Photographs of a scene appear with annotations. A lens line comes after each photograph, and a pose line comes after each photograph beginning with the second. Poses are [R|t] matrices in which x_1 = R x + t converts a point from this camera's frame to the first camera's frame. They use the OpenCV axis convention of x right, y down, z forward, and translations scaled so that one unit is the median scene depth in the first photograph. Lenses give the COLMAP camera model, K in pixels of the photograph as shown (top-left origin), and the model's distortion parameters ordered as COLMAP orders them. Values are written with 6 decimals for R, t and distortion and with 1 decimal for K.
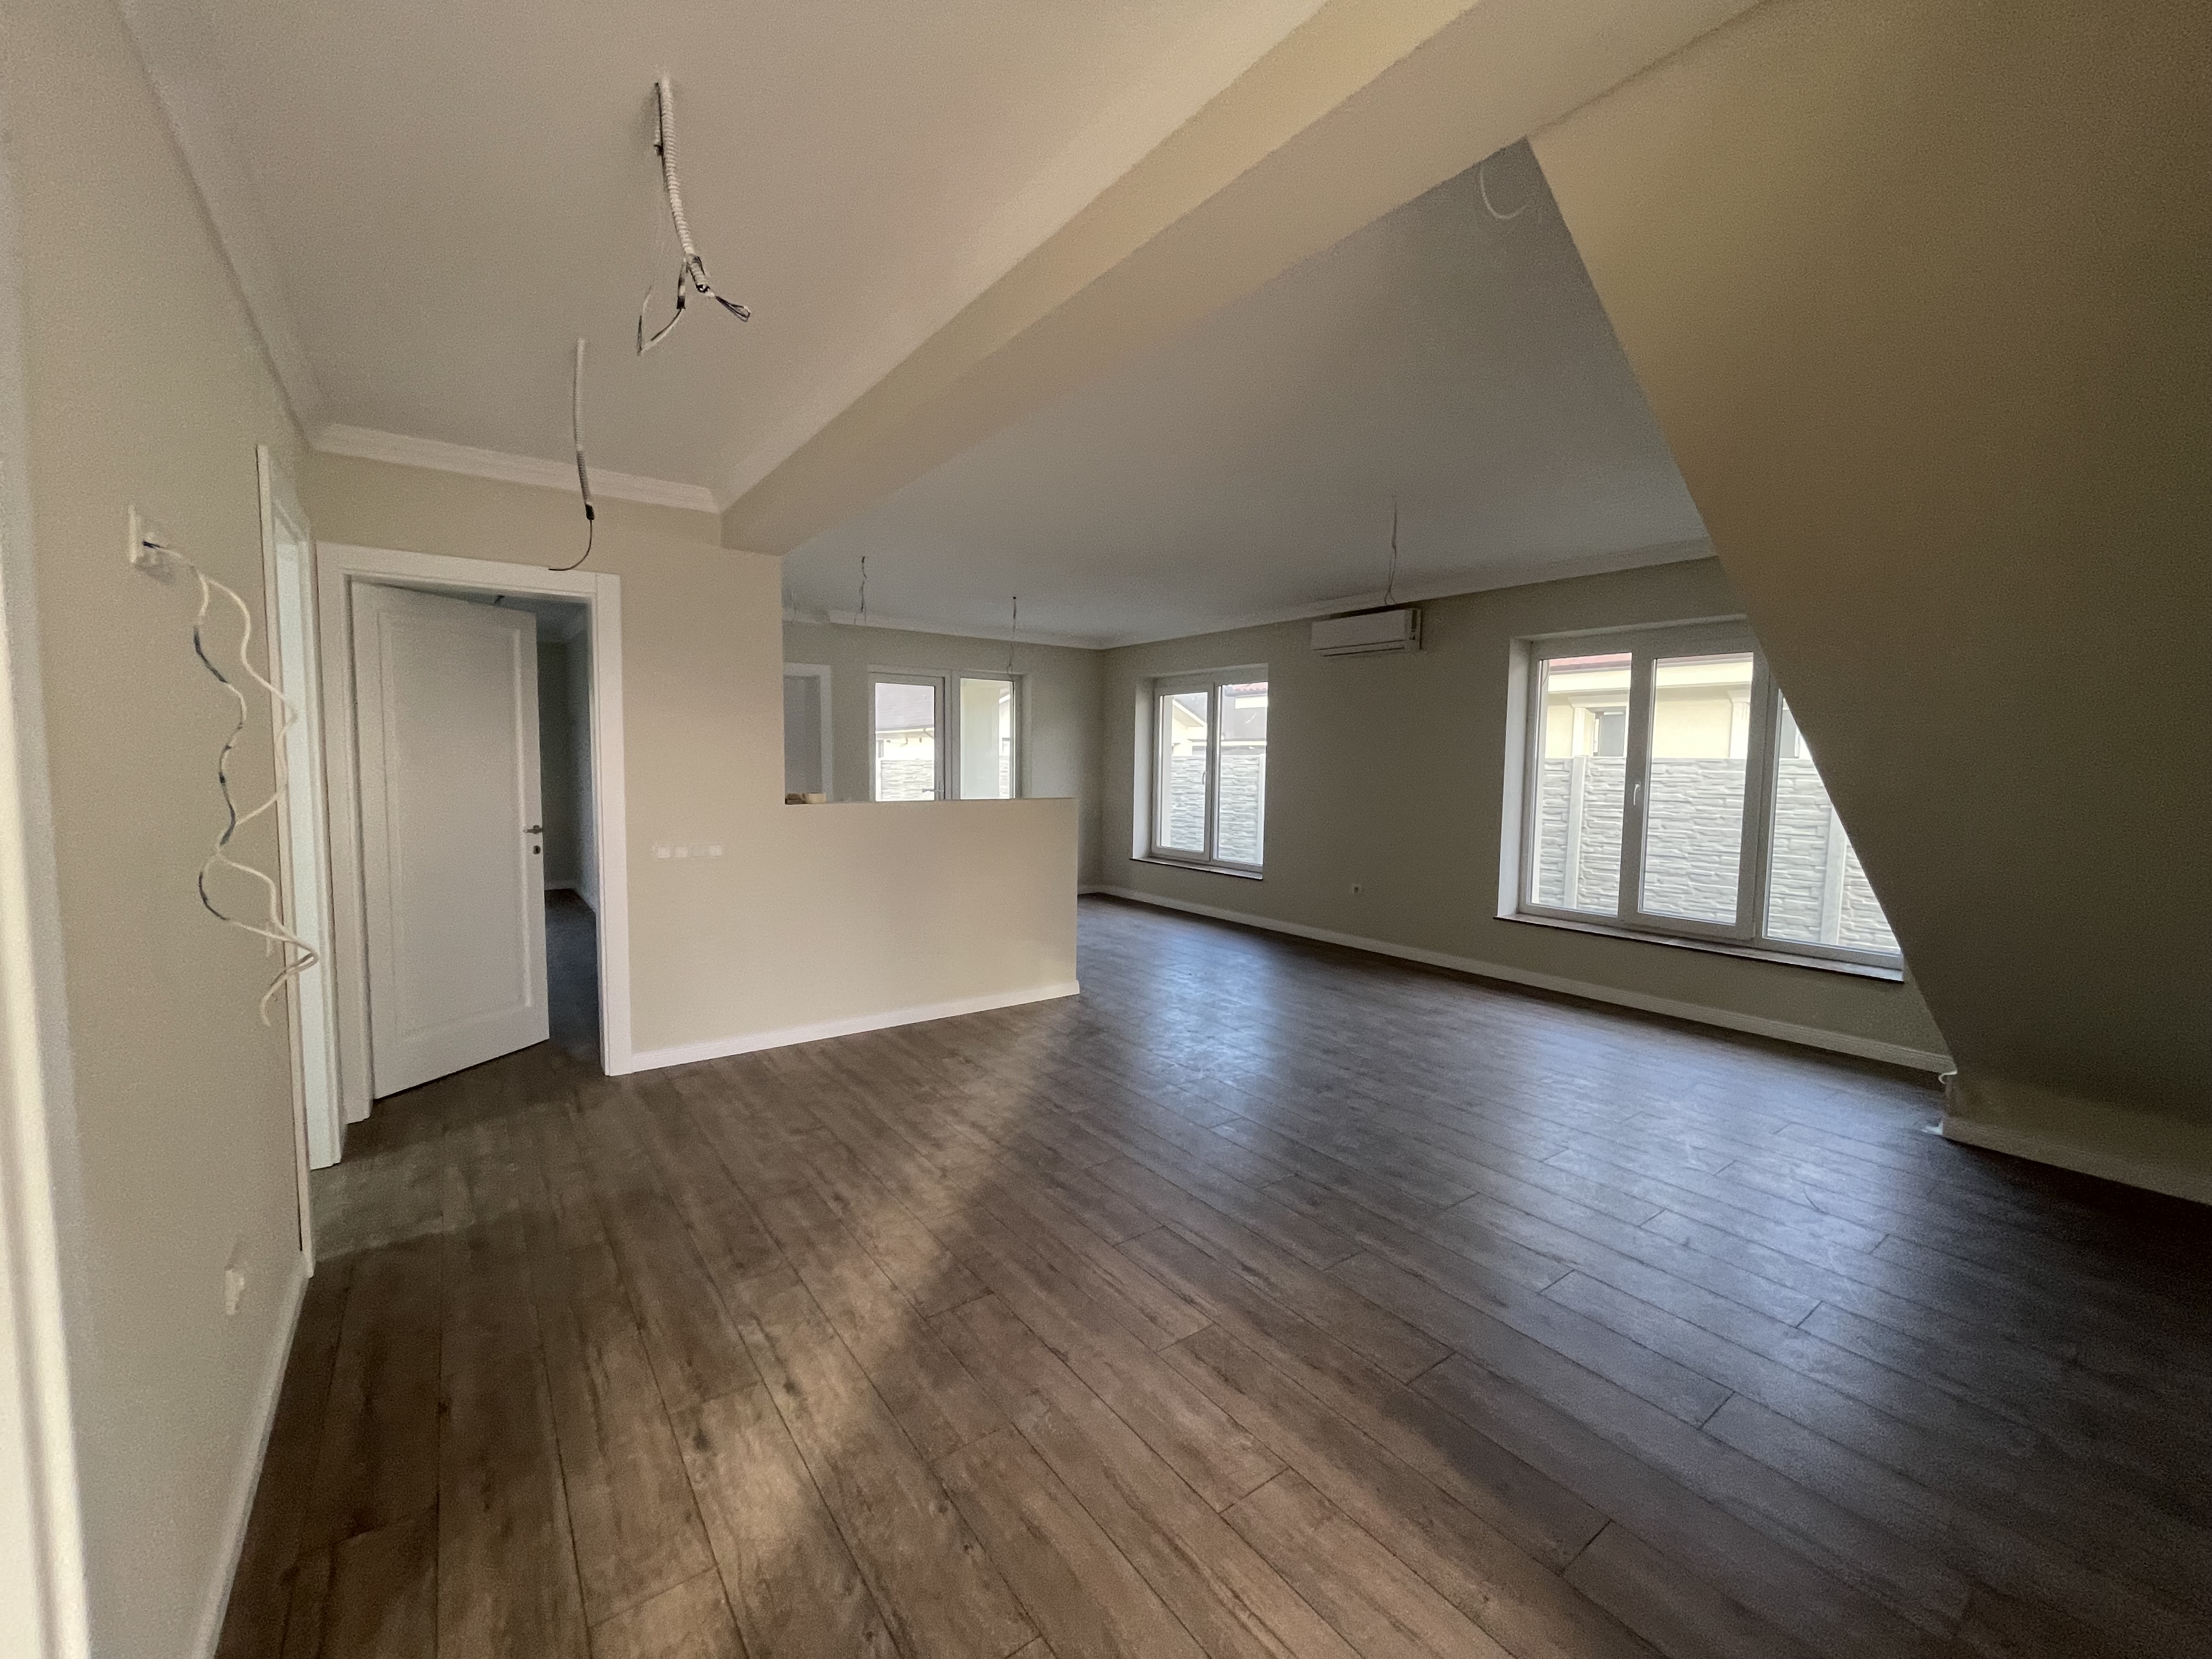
lens RADIAL K [[899.2, 0, 1109.3], [0, 899.2, 819.6], [0, 0, 1]] dist [0.000668, -0.000494]
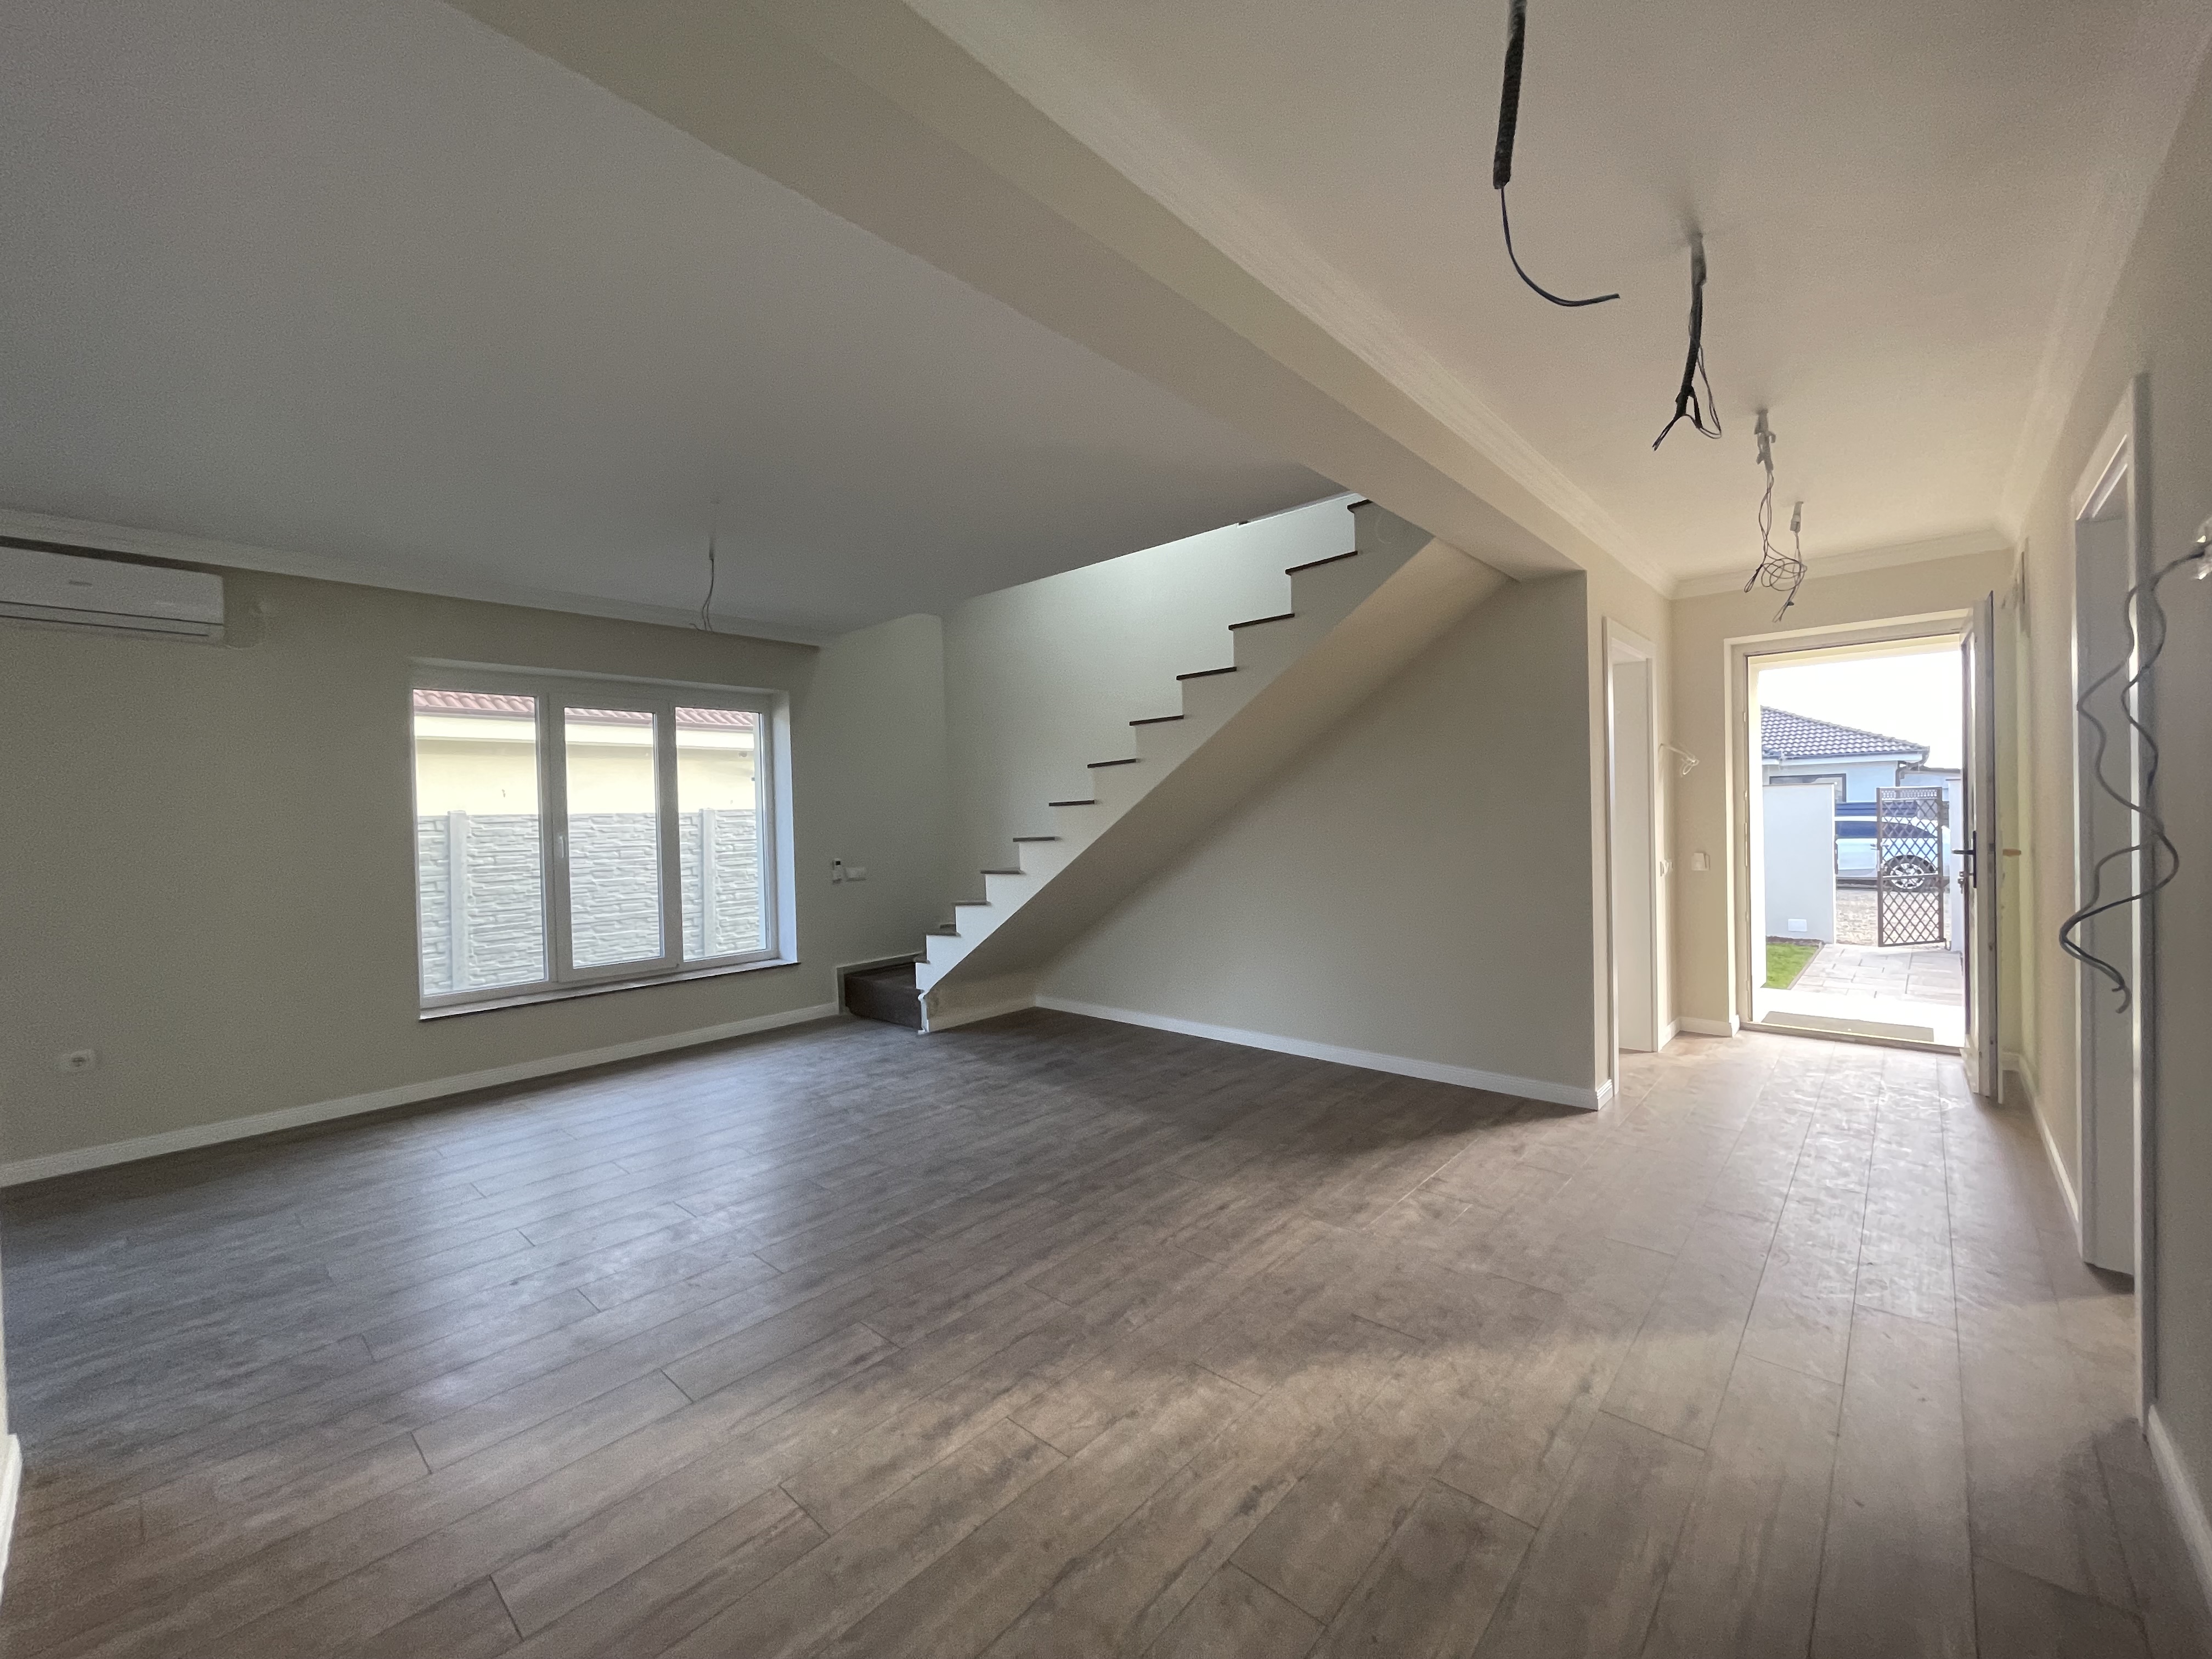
lens RADIAL K [[899.2, 0, 1097.9], [0, 899.2, 825.2], [0, 0, 1]] dist [0.000668, -0.000494]
pose [[-0.194626, -0.017434, 0.980723, -0.707502], [0.091832, 0.995127, 0.035914, -0.051157], [-0.976569, 0.097051, -0.192076, 0.958898]]
